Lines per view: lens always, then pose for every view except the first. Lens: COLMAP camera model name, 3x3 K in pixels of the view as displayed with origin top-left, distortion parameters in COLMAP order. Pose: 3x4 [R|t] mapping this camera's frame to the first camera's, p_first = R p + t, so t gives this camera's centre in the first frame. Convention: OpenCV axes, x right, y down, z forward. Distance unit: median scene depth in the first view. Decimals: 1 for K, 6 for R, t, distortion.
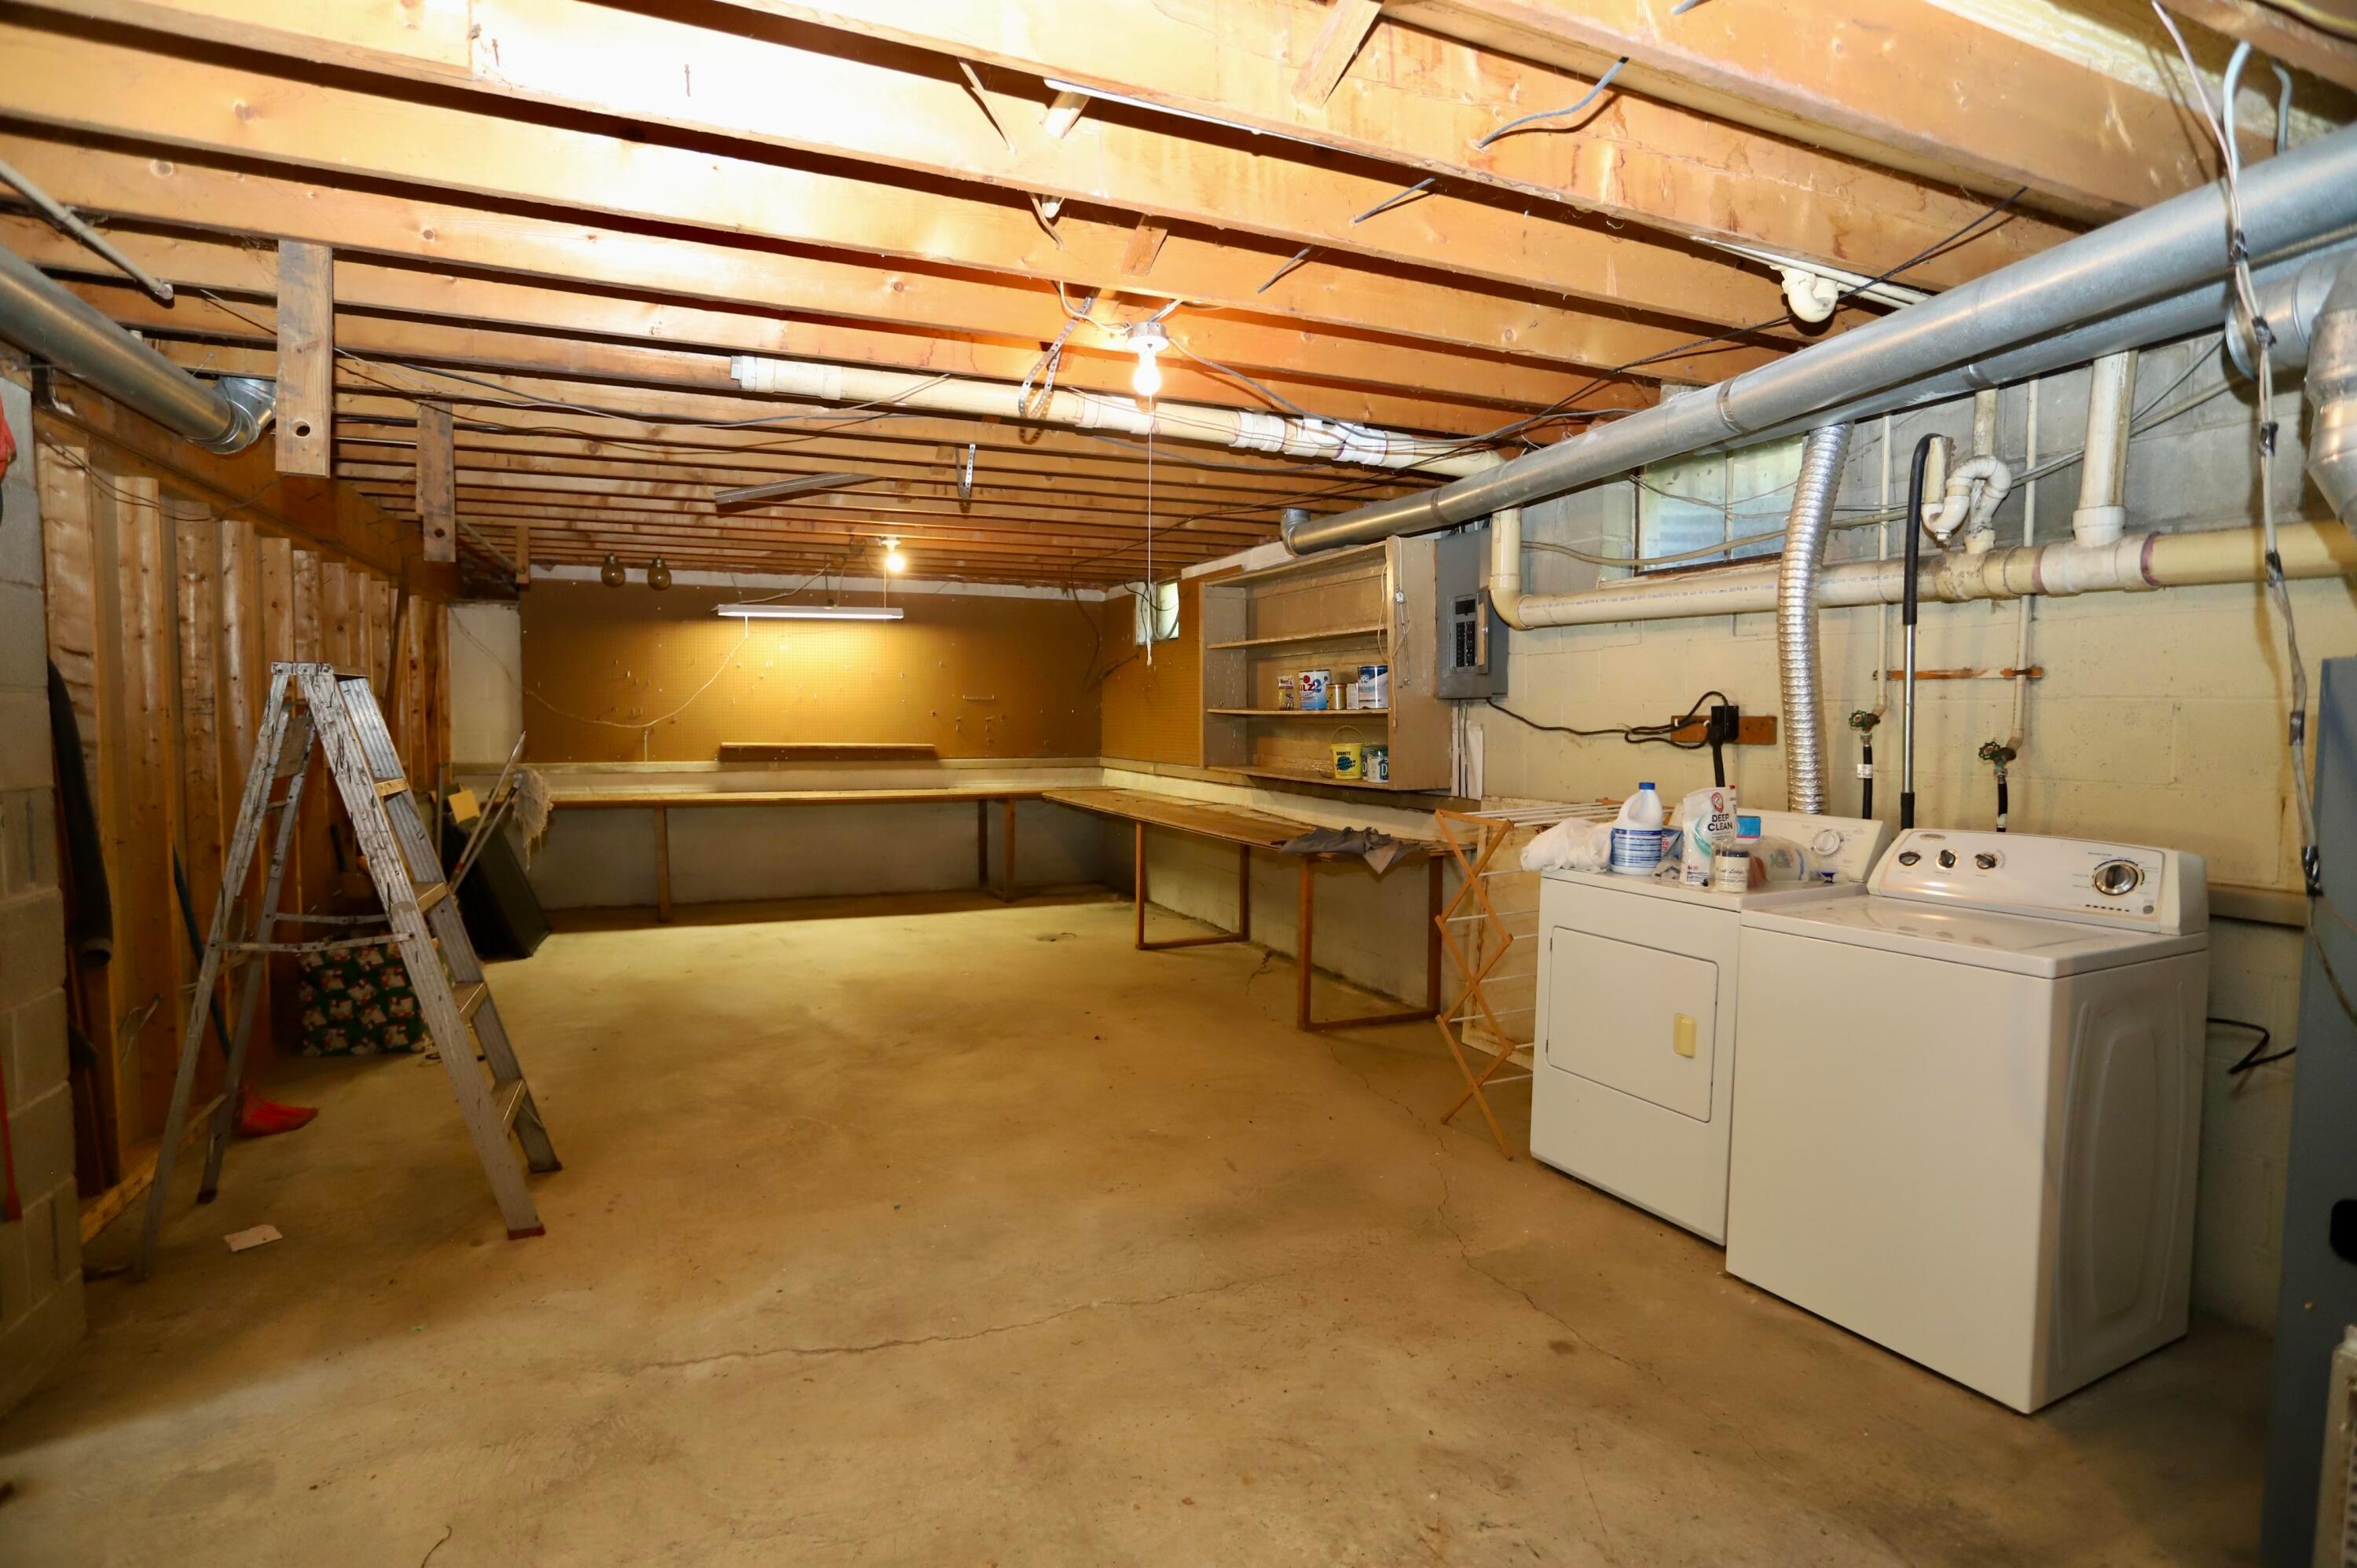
lens RADIAL K [[1152.6, 0, 1172.8], [0, 1152.6, 783.0], [0, 0, 1]] dist [-0.073146, 0.031817]
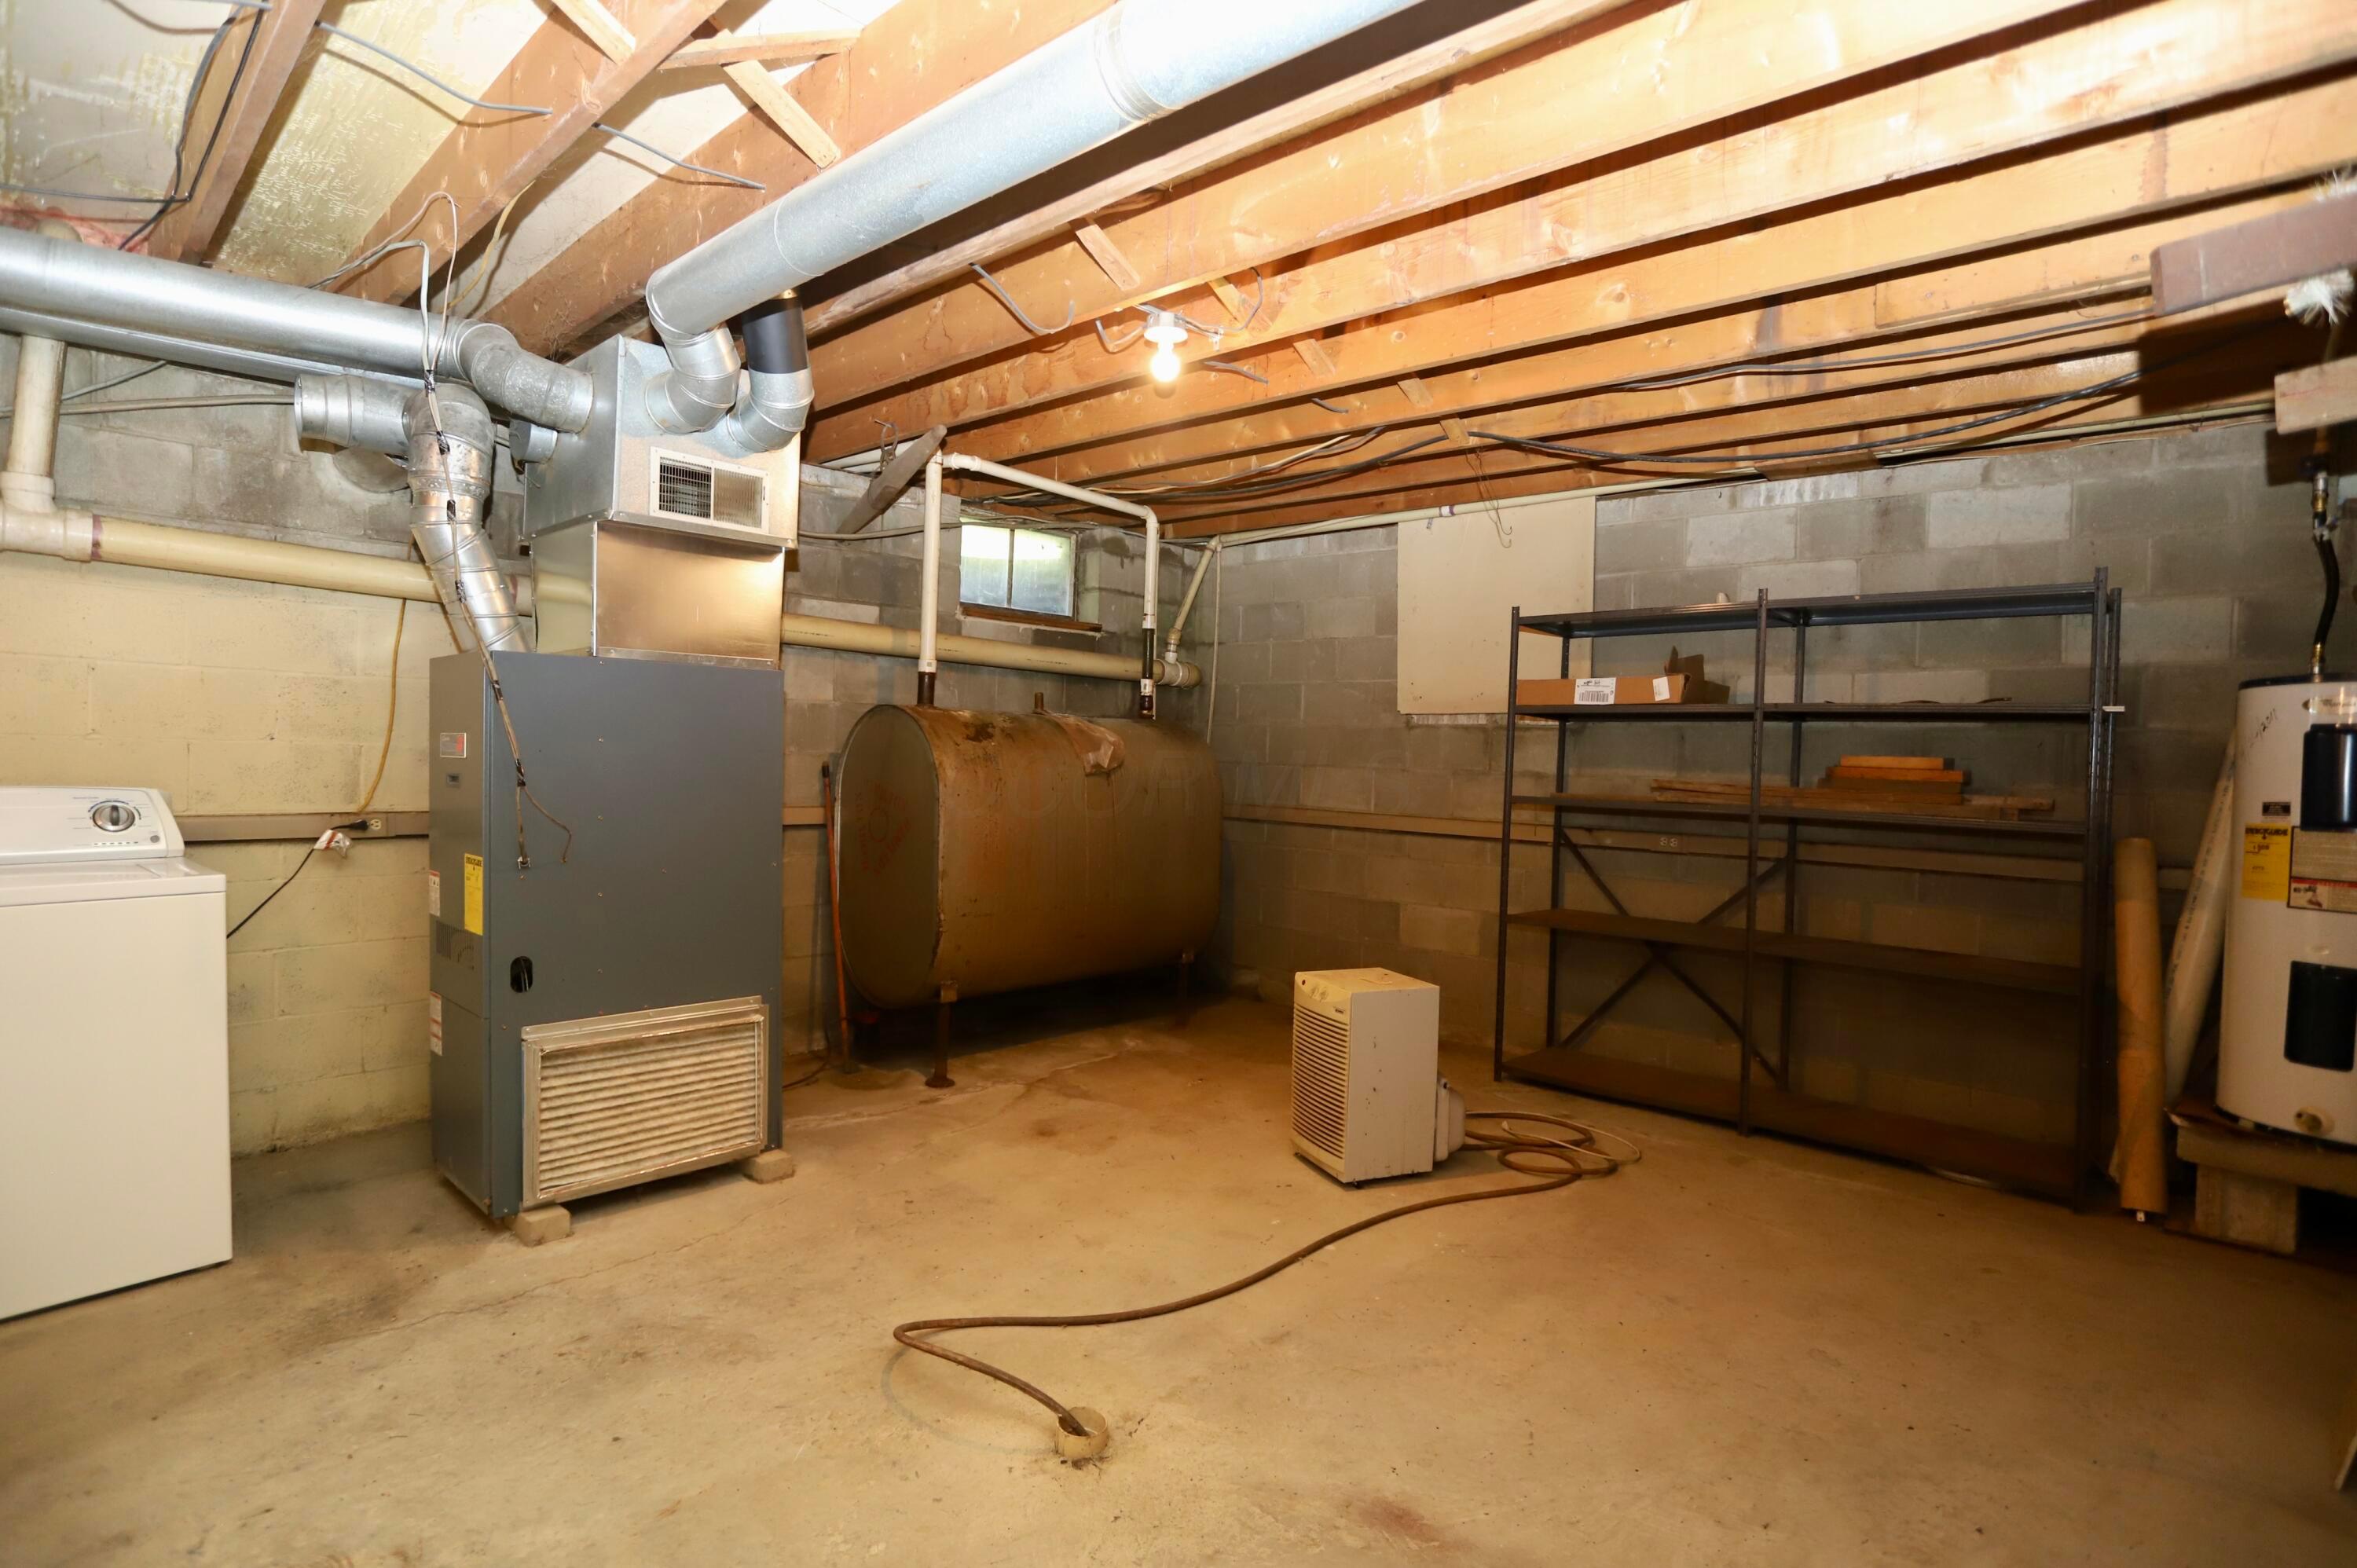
lens RADIAL K [[1152.6, 0, 1172.8], [0, 1152.6, 783.0], [0, 0, 1]] dist [-0.073146, 0.031817]
pose [[-0.379523, -0.047255, 0.923975, -0.633304], [0.026544, 0.997727, 0.061930, 0.010006], [-0.924801, 0.048030, -0.377406, 0.443808]]
